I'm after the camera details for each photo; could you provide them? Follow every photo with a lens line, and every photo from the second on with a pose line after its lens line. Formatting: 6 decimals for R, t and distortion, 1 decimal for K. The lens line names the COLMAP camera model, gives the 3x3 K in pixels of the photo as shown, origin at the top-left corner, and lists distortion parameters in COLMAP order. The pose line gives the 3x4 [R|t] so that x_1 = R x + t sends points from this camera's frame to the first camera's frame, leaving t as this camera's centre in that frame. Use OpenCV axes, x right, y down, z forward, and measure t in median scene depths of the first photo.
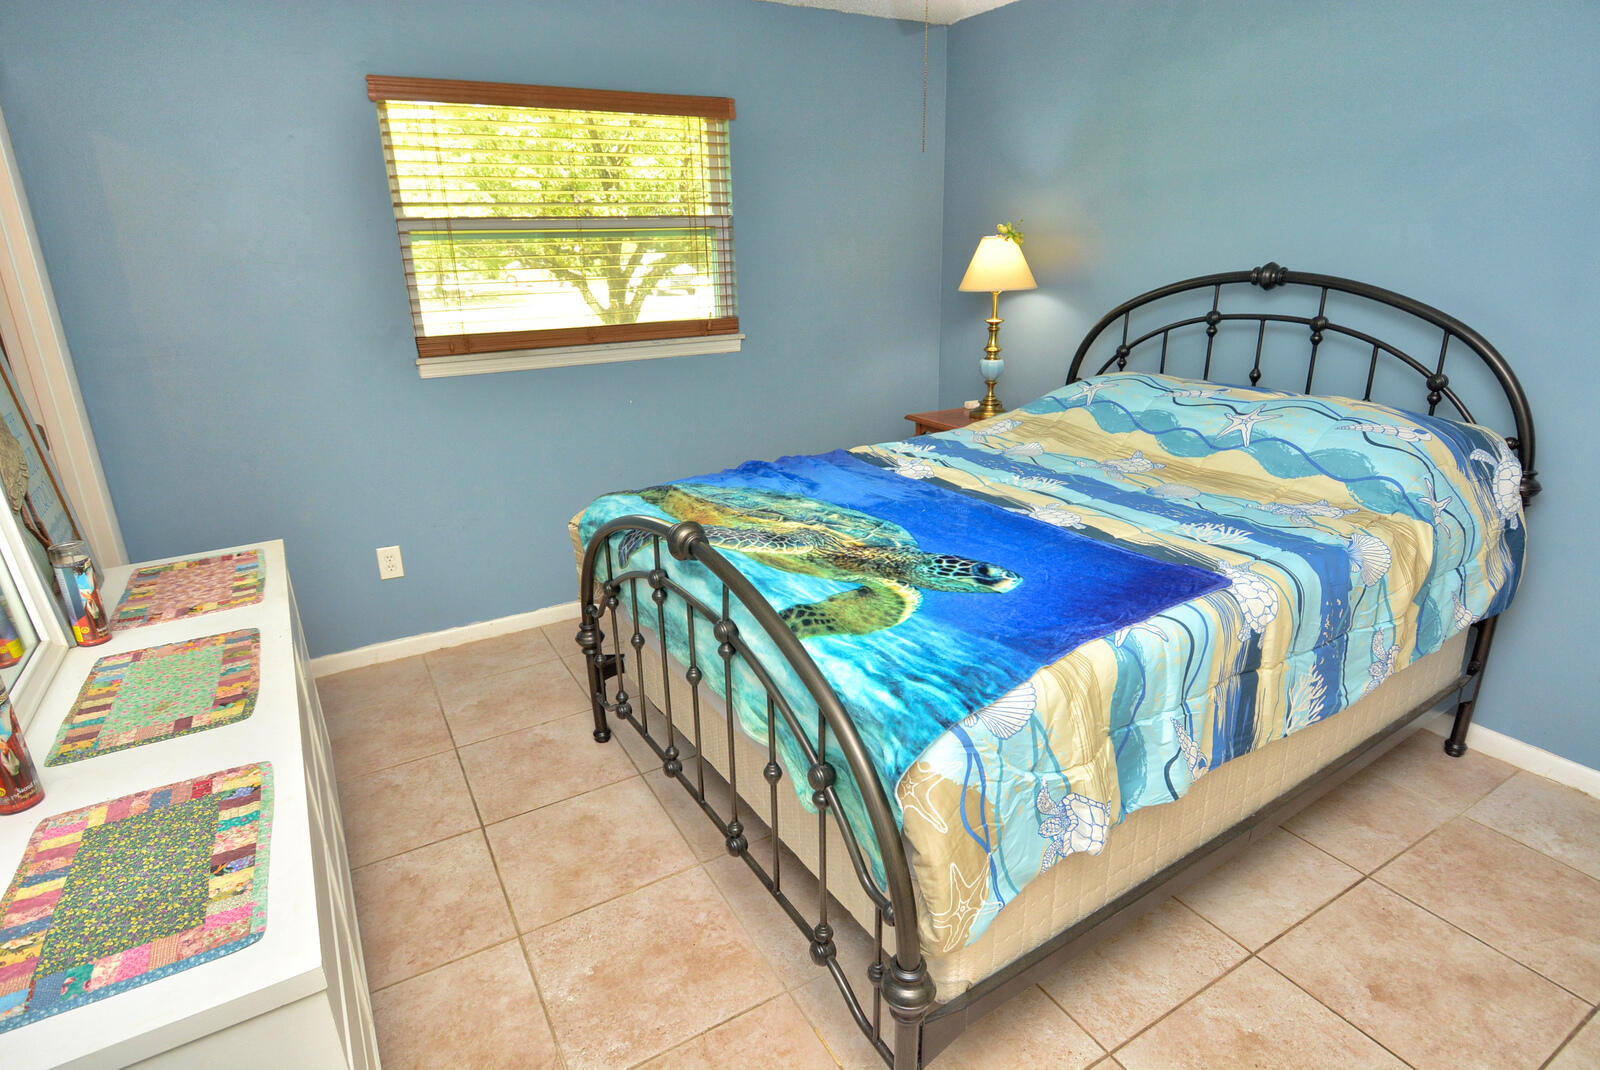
lens RADIAL K [[852.8, 0, 799.1], [0, 852.8, 537.0], [0, 0, 1]] dist [0.006202, -0.000592]
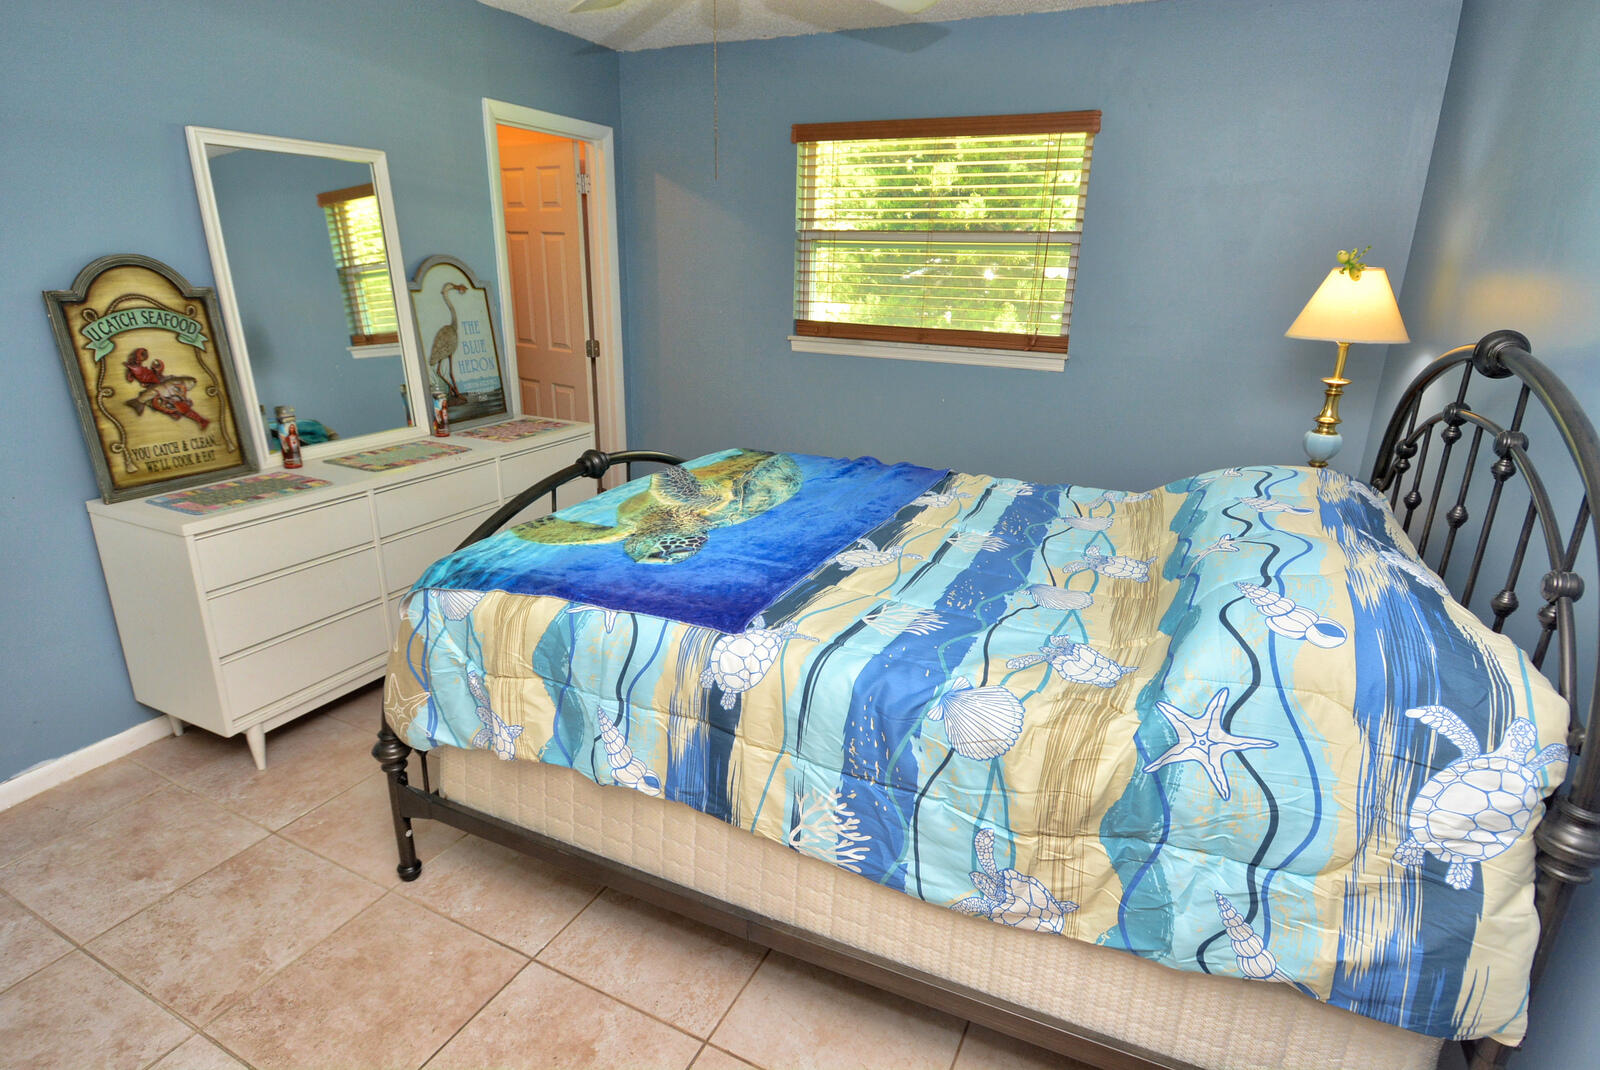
lens RADIAL K [[852.8, 0, 801.8], [0, 852.8, 528.6], [0, 0, 1]] dist [0.006202, -0.000592]
pose [[0.540753, 0.292450, -0.788707, 0.966199], [-0.306424, 0.941680, 0.139082, -0.158705], [0.783384, 0.166470, 0.598830, 0.371700]]
